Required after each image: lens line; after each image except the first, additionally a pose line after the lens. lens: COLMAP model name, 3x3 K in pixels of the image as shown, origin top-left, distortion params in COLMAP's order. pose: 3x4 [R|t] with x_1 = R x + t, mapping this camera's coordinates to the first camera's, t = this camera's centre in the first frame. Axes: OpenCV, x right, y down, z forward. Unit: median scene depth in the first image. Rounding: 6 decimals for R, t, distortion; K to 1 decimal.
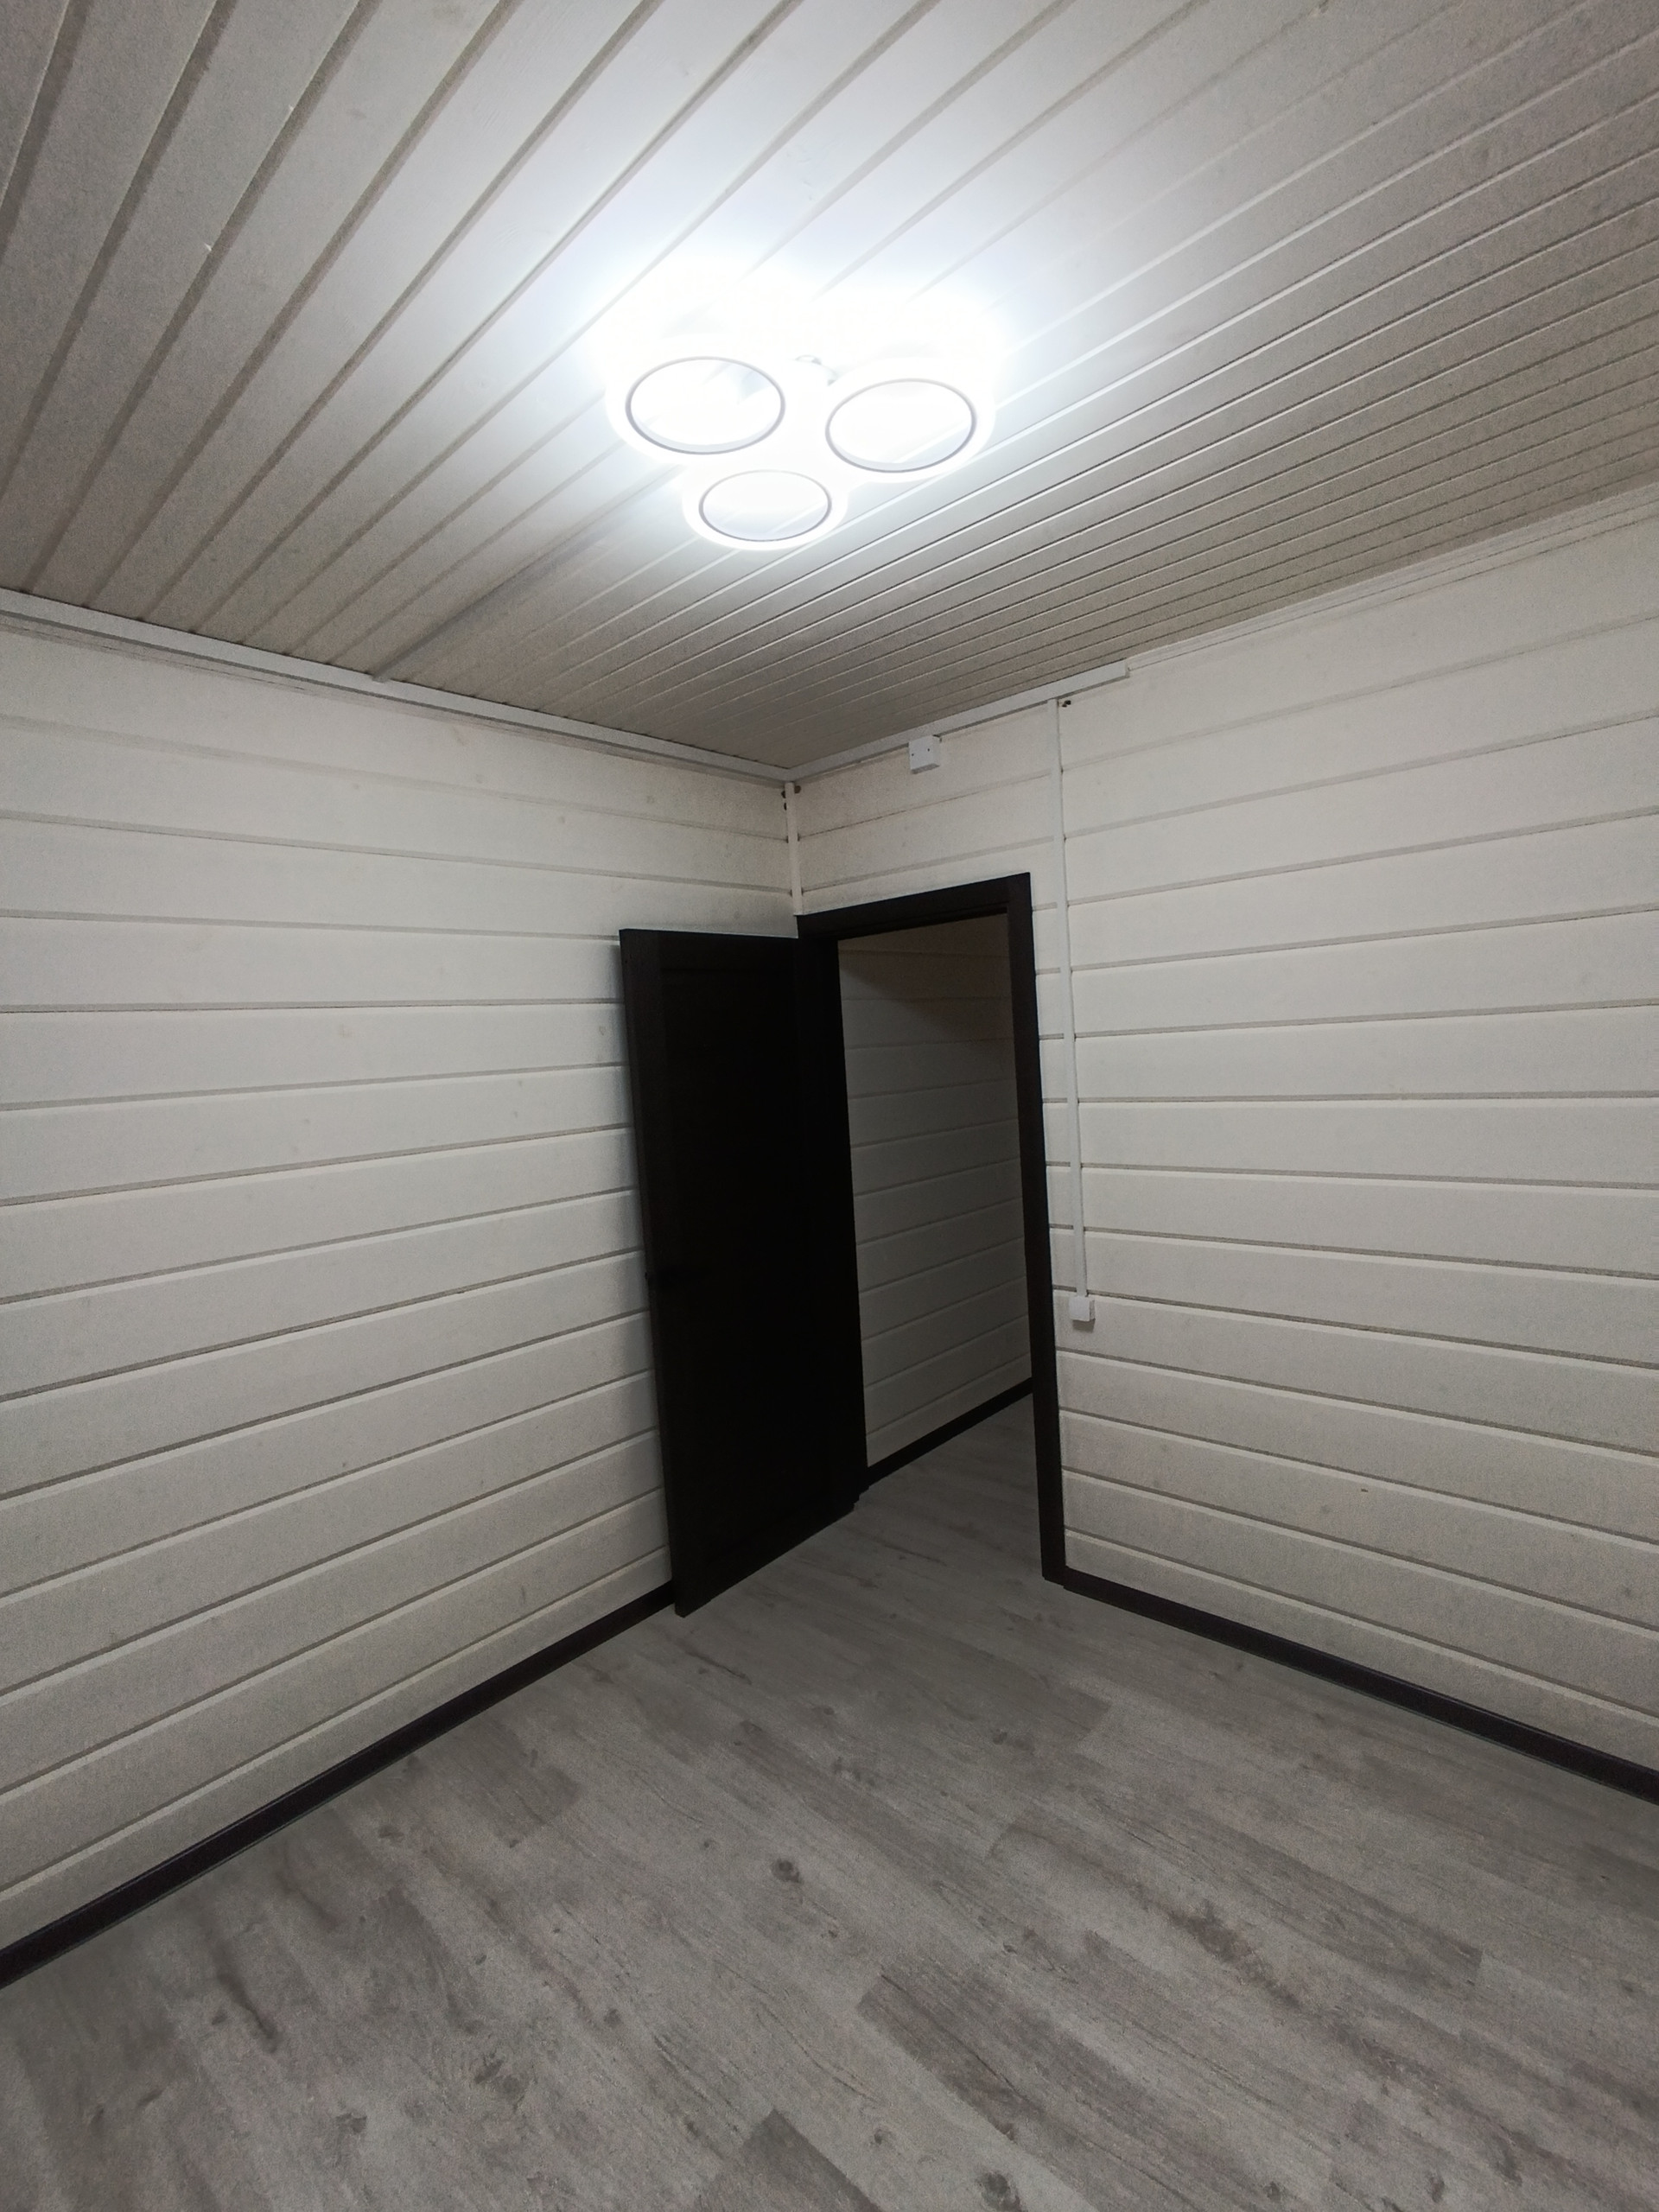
lens RADIAL K [[996.8, 0, 828.2], [0, 996.8, 1105.8], [0, 0, 1]] dist [0.001985, 0.000608]
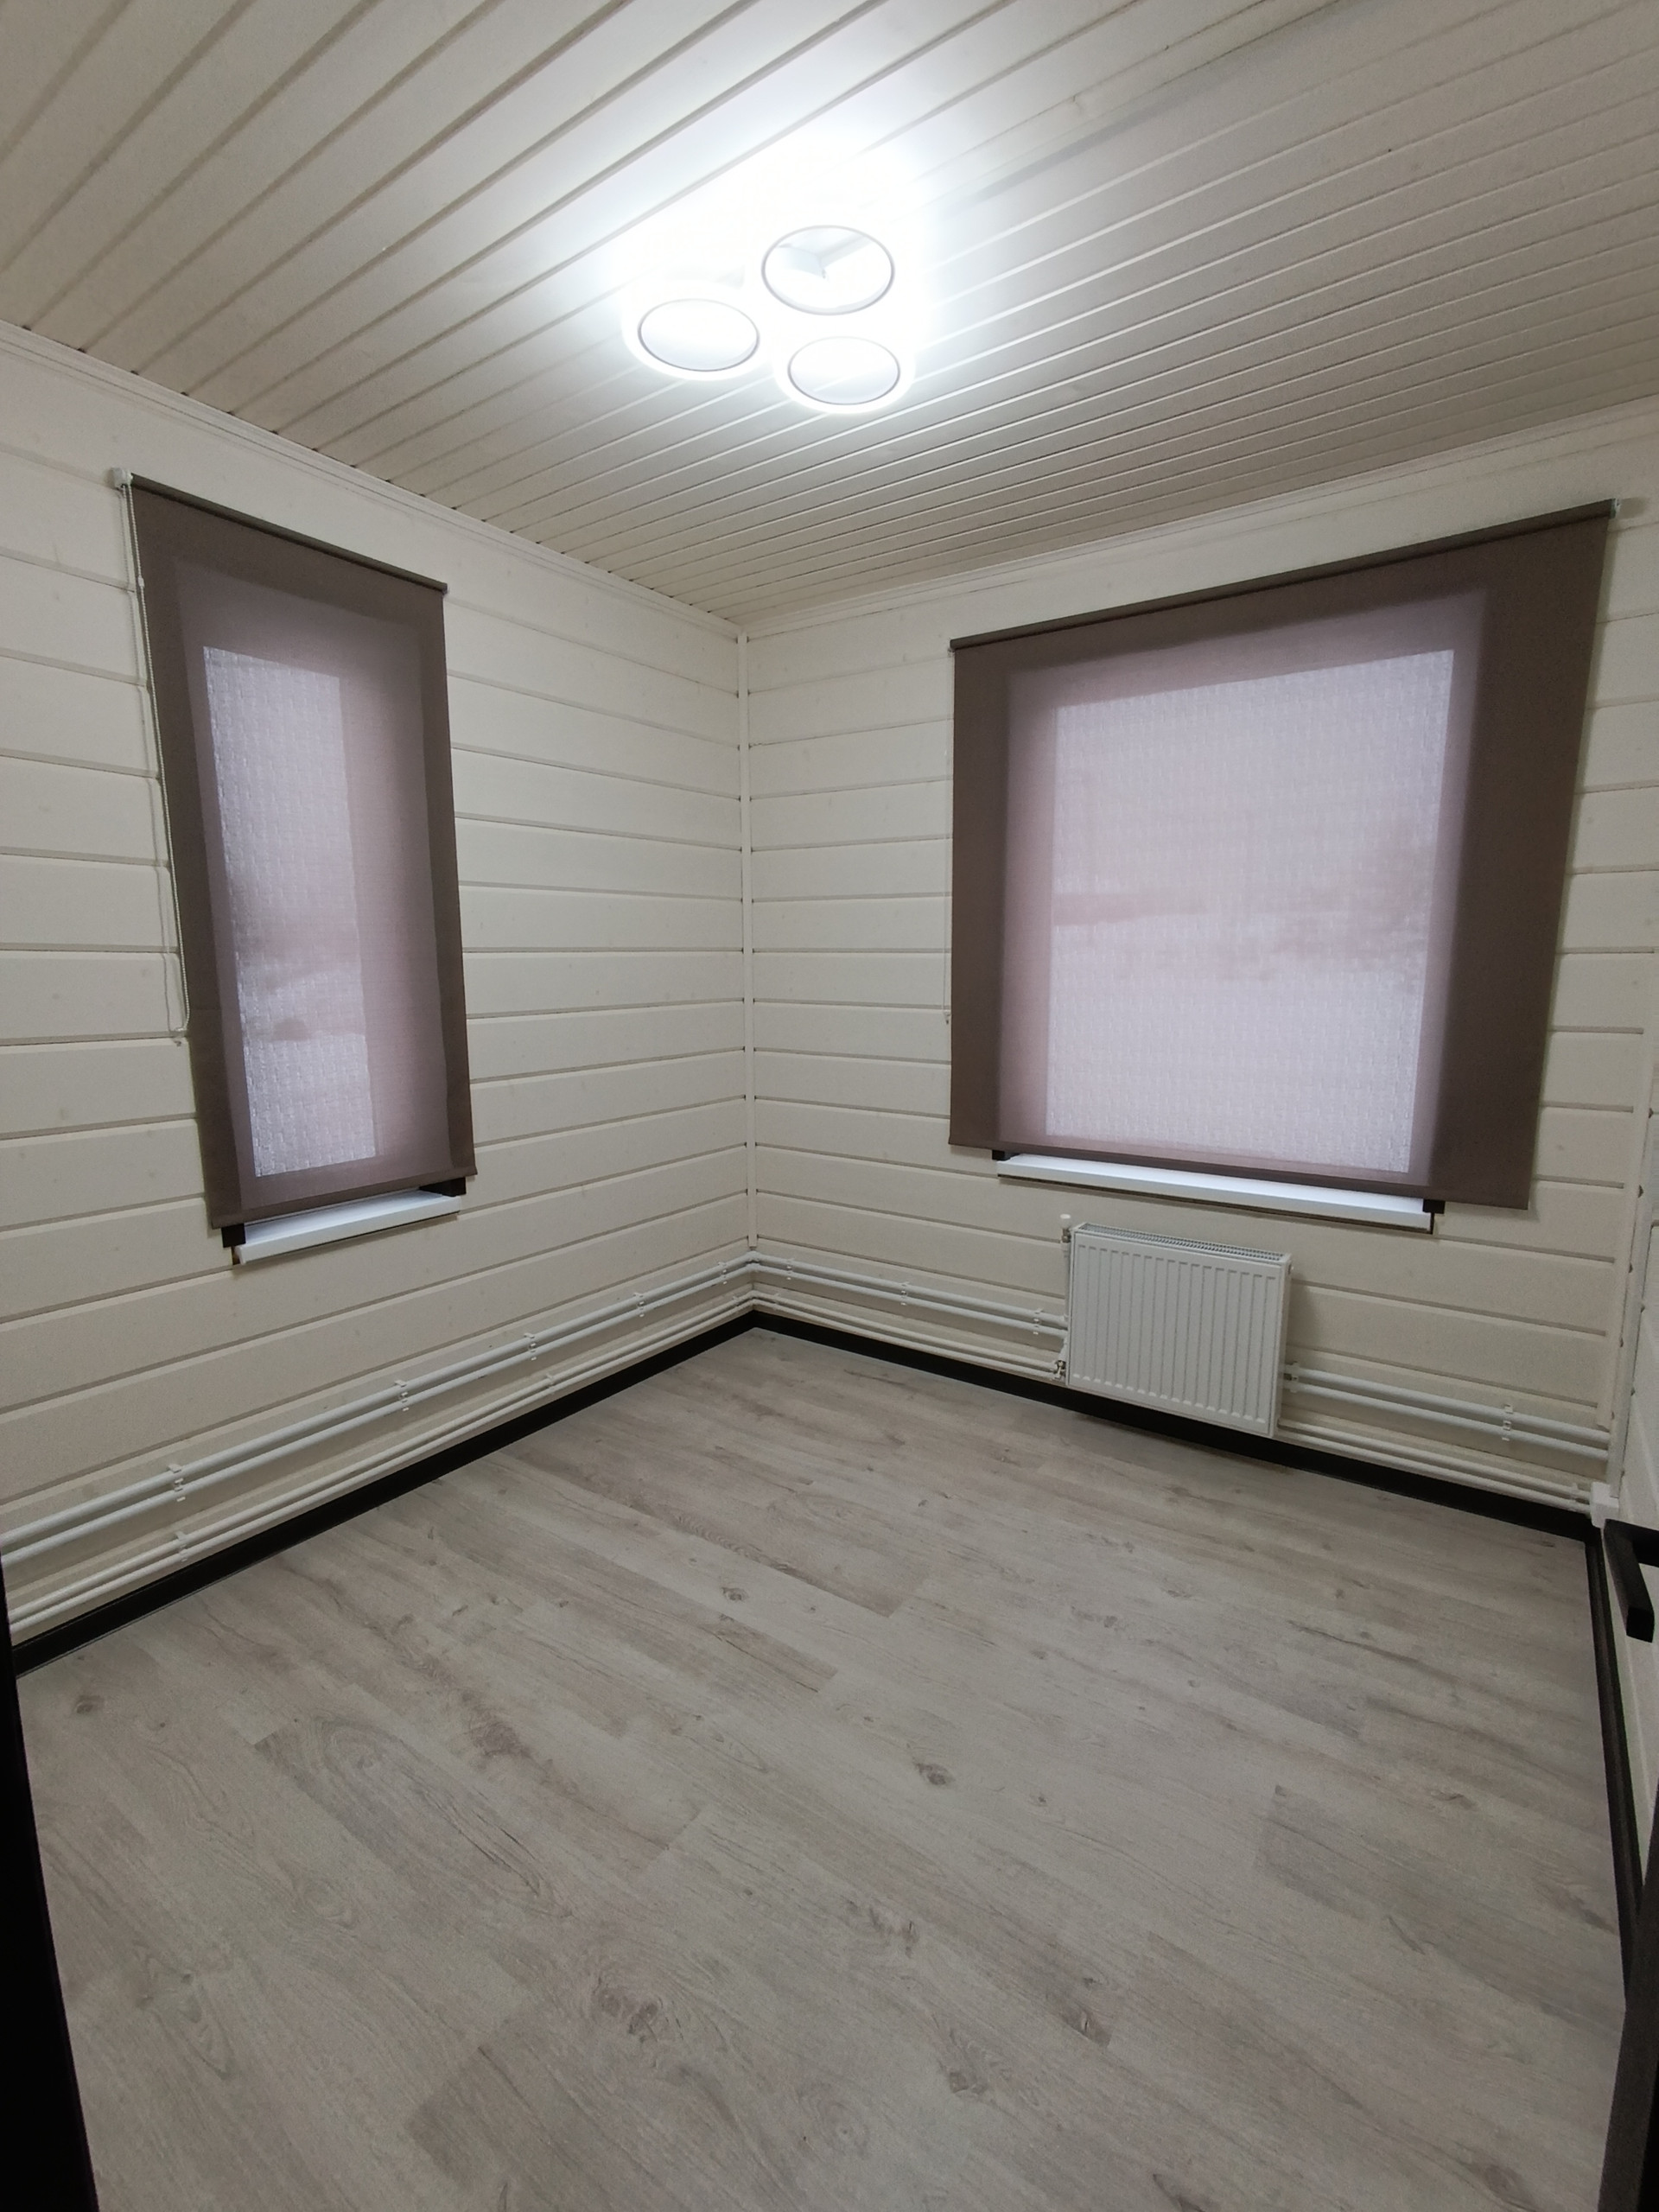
lens RADIAL K [[996.8, 0, 834.3], [0, 996.8, 1109.6], [0, 0, 1]] dist [0.001985, 0.000608]
pose [[-0.988656, 0.085902, -0.123212, 0.109157], [0.057178, 0.973795, 0.220121, -0.004713], [0.138892, 0.210579, -0.967660, 1.809726]]
